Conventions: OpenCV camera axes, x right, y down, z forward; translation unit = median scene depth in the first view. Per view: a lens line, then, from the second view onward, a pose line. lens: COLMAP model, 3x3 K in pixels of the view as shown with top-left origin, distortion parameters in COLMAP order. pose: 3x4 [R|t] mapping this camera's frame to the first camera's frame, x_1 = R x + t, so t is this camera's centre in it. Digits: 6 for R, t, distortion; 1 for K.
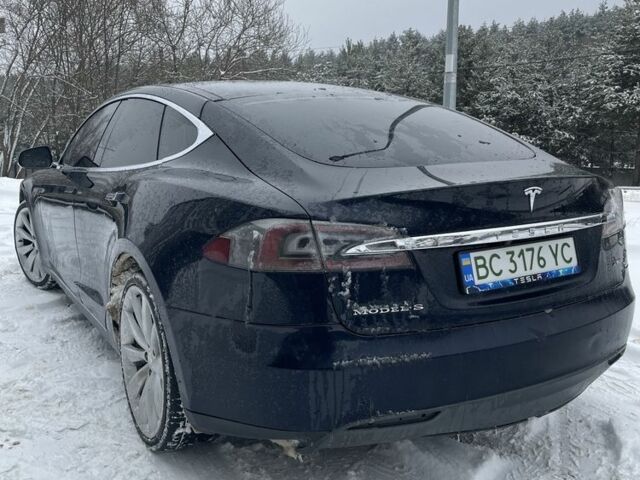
lens RADIAL K [[645.8, 0, 320.0], [0, 645.8, 240.0], [0, 0, 1]] dist [0.099145, -0.140265]
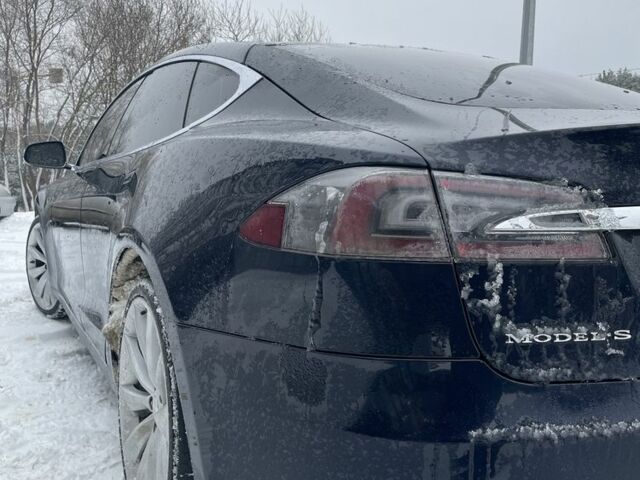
lens RADIAL K [[645.8, 0, 320.0], [0, 645.8, 240.0], [0, 0, 1]] dist [0.099145, -0.140265]
pose [[0.997746, 0.029175, -0.060422, -0.069490], [-0.033964, 0.996231, -0.079810, 0.073602], [0.057866, 0.081683, 0.994977, 0.410224]]
